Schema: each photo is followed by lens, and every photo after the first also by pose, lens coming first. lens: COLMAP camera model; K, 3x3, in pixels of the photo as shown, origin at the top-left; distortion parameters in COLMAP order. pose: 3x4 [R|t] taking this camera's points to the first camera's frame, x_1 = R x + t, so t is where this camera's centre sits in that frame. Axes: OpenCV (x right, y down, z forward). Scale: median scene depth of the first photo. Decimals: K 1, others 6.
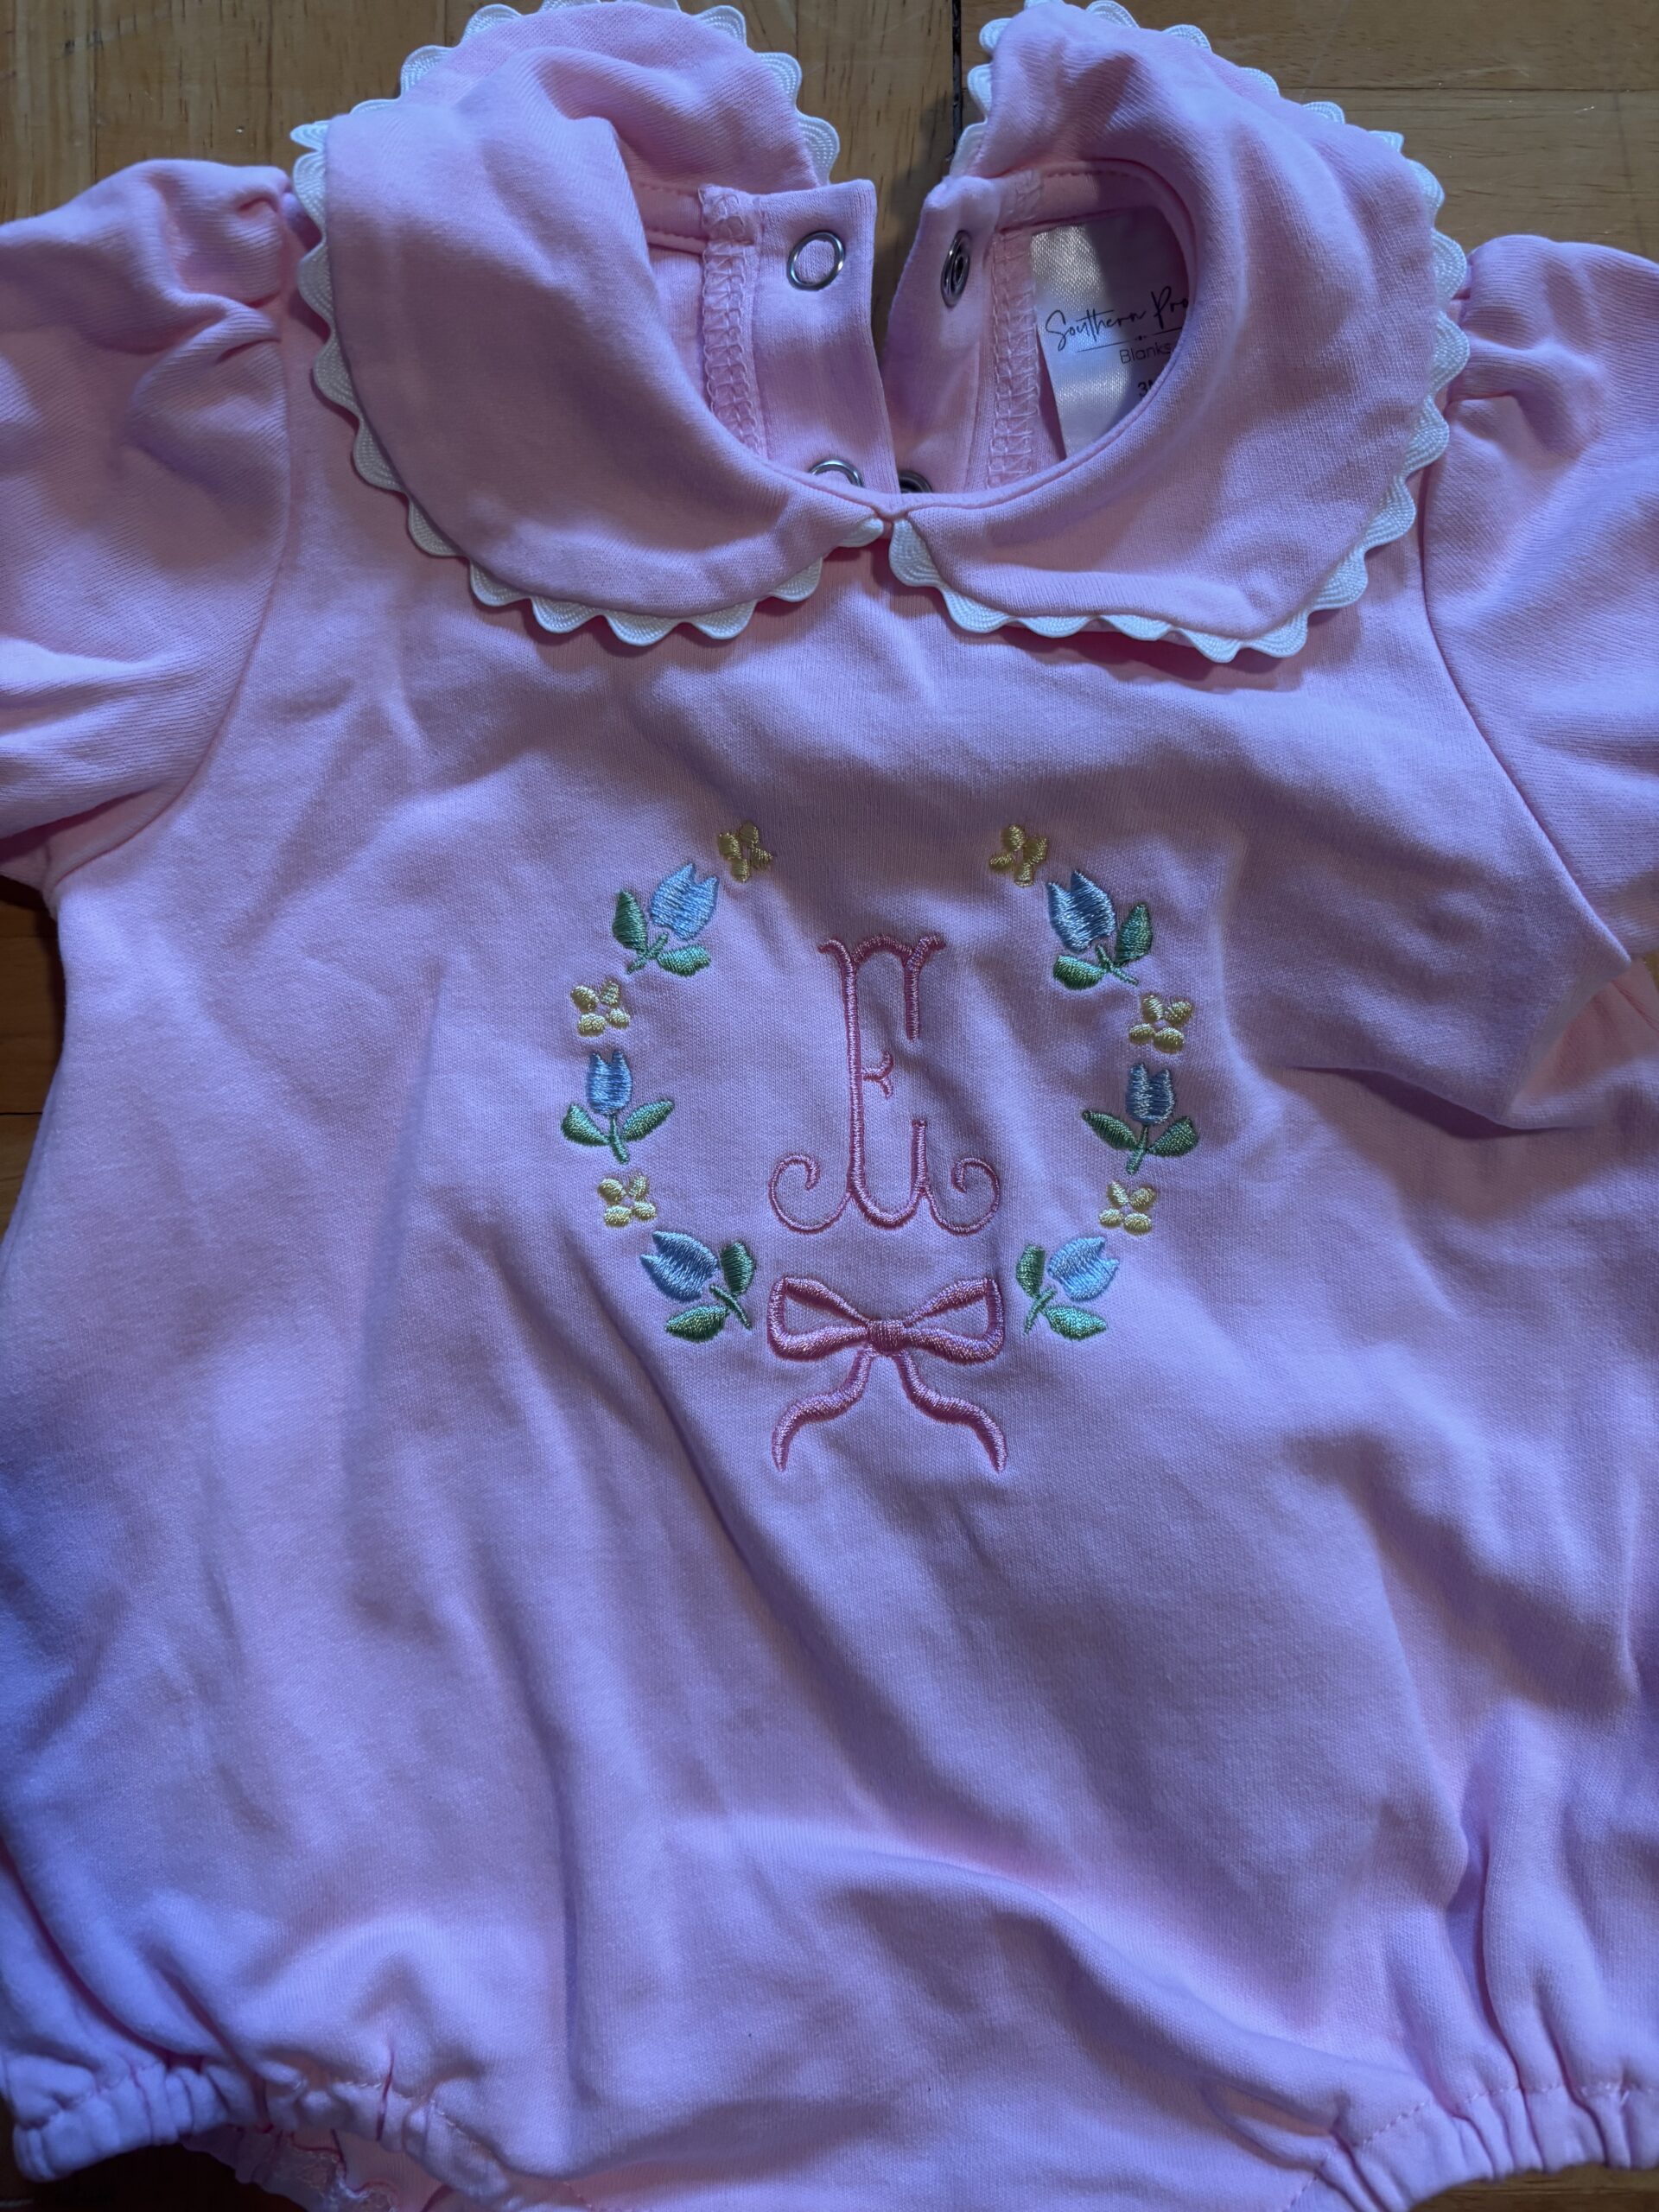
lens RADIAL K [[1670.4, 0, 833.3], [0, 1670.4, 1109.5], [0, 0, 1]] dist [-0.005703, 0.001524]
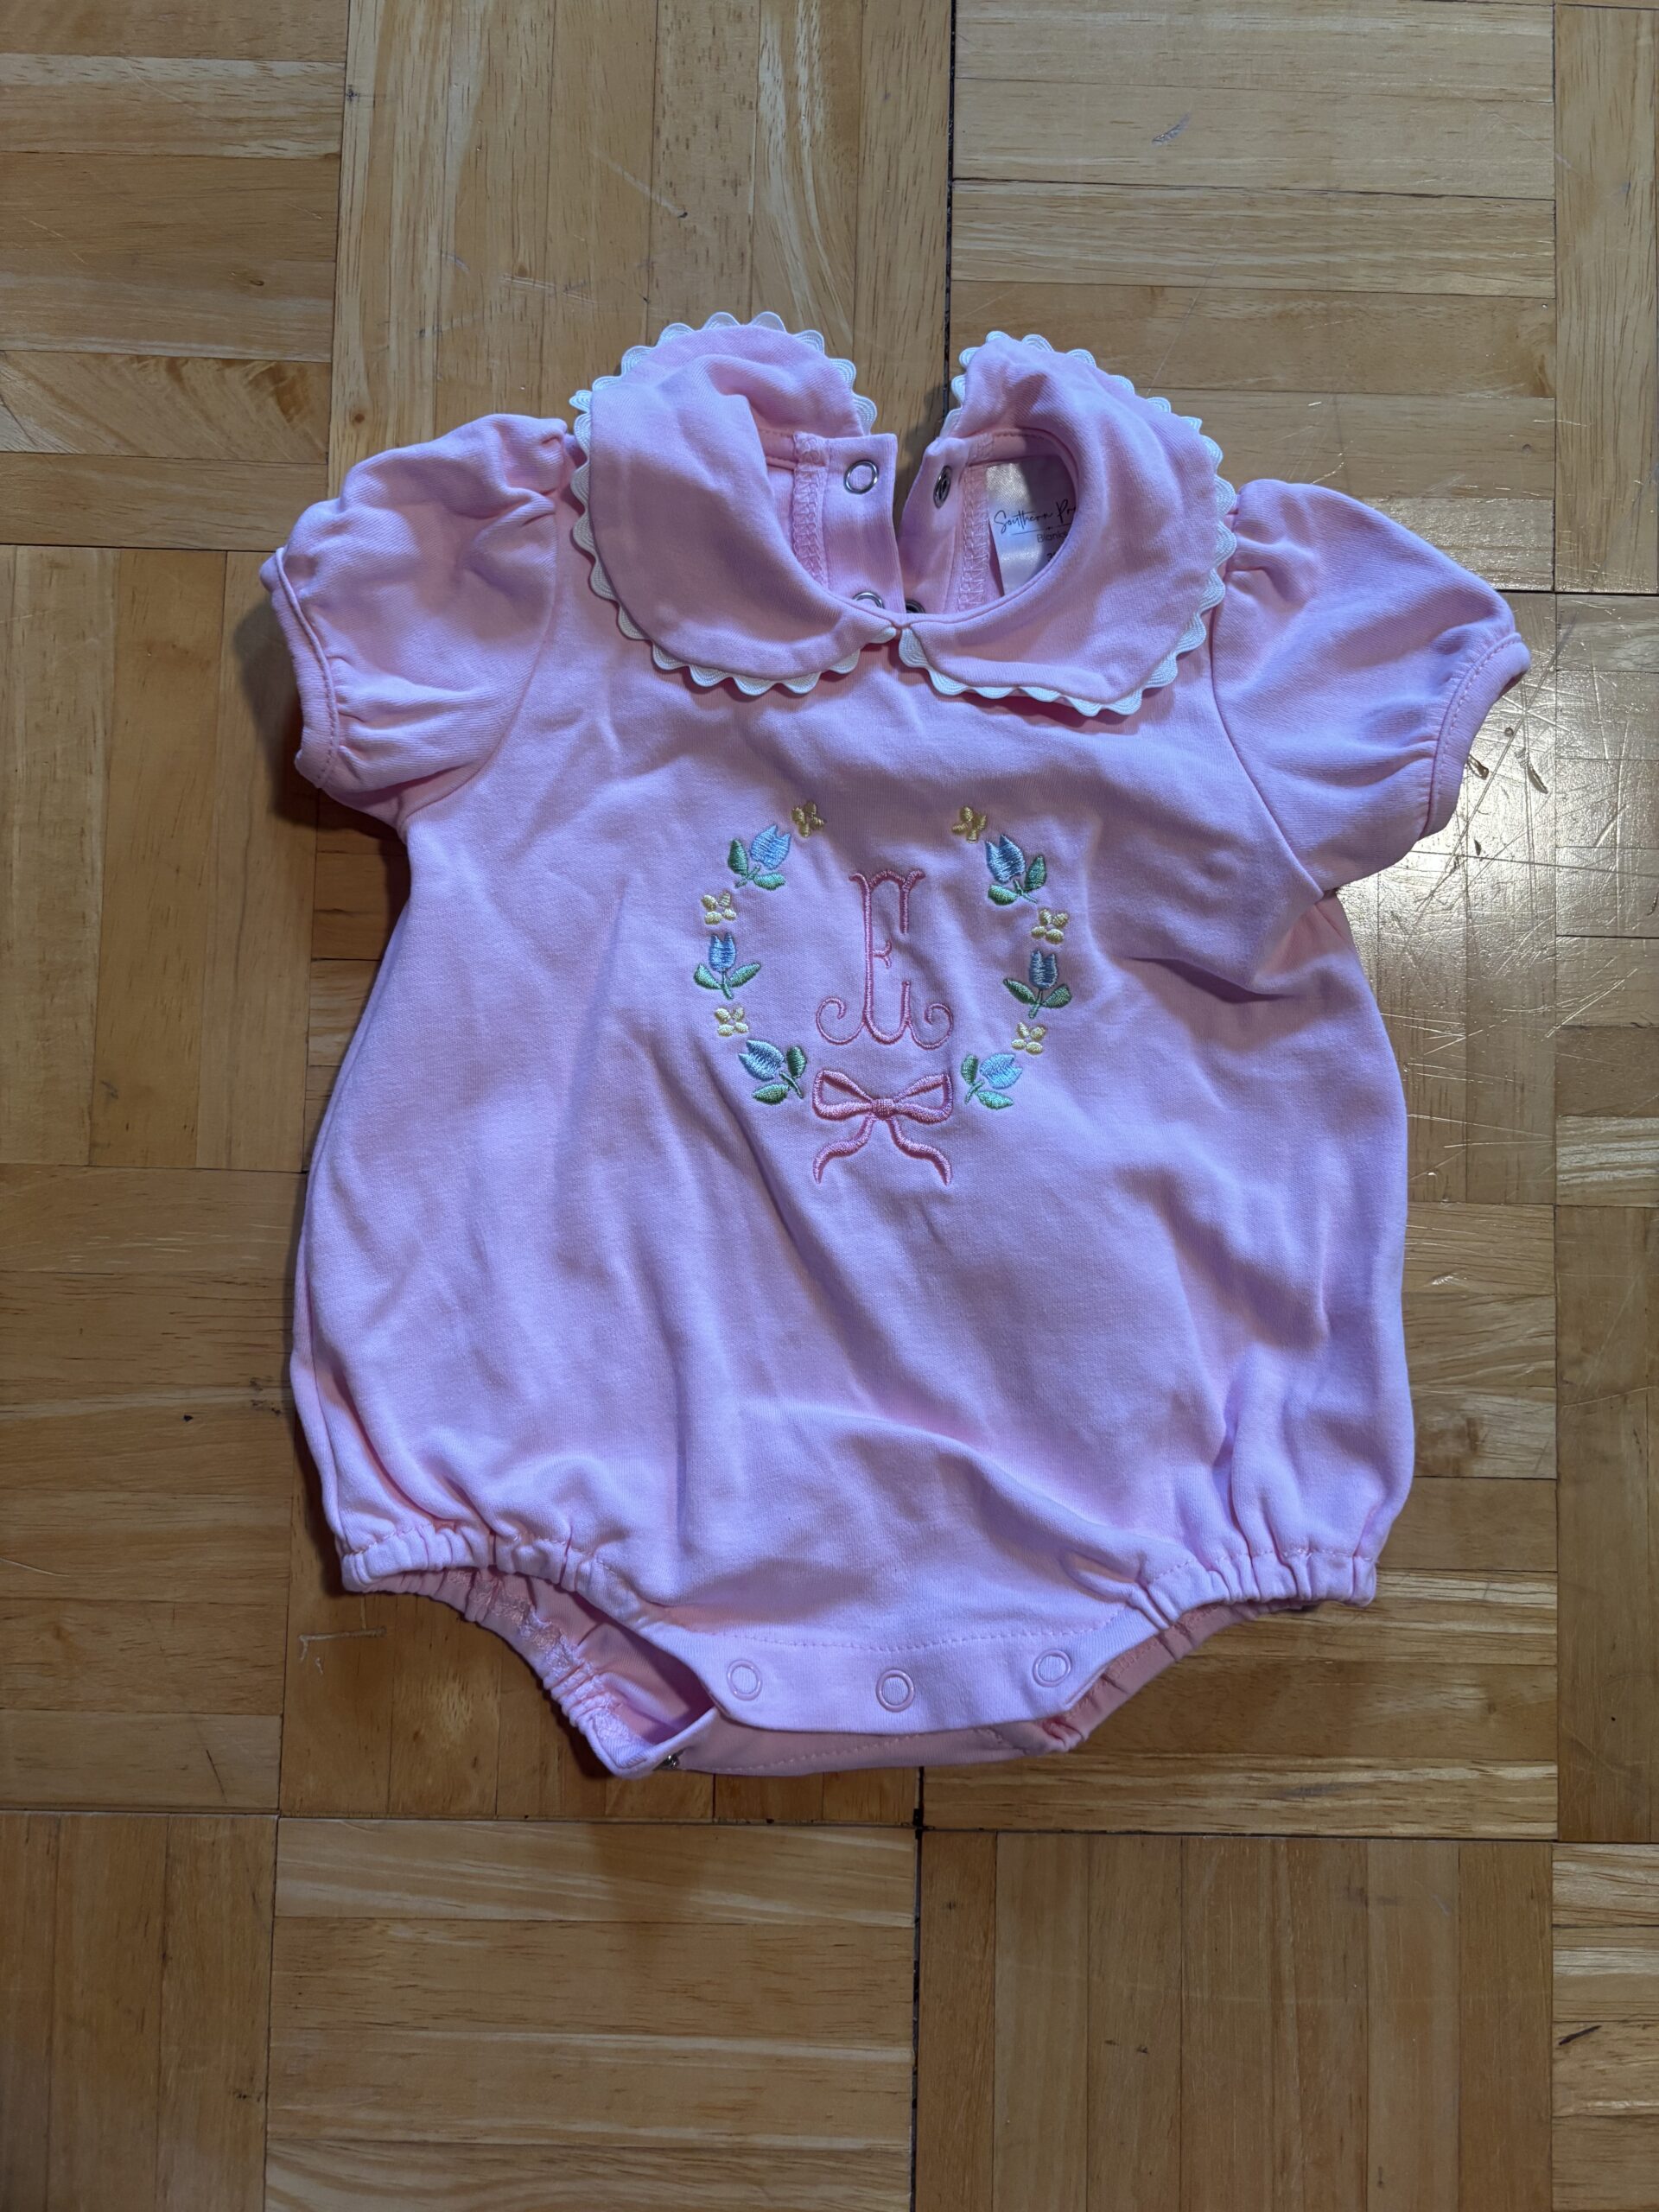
lens RADIAL K [[1644.3, 0, 825.8], [0, 1644.3, 1106.2], [0, 0, 1]] dist [0.065416, -0.074776]
pose [[0.999444, 0.032268, 0.008384, -0.039970], [-0.031692, 0.997602, -0.061521, 0.241126], [-0.010349, 0.061221, 0.998071, -0.657419]]
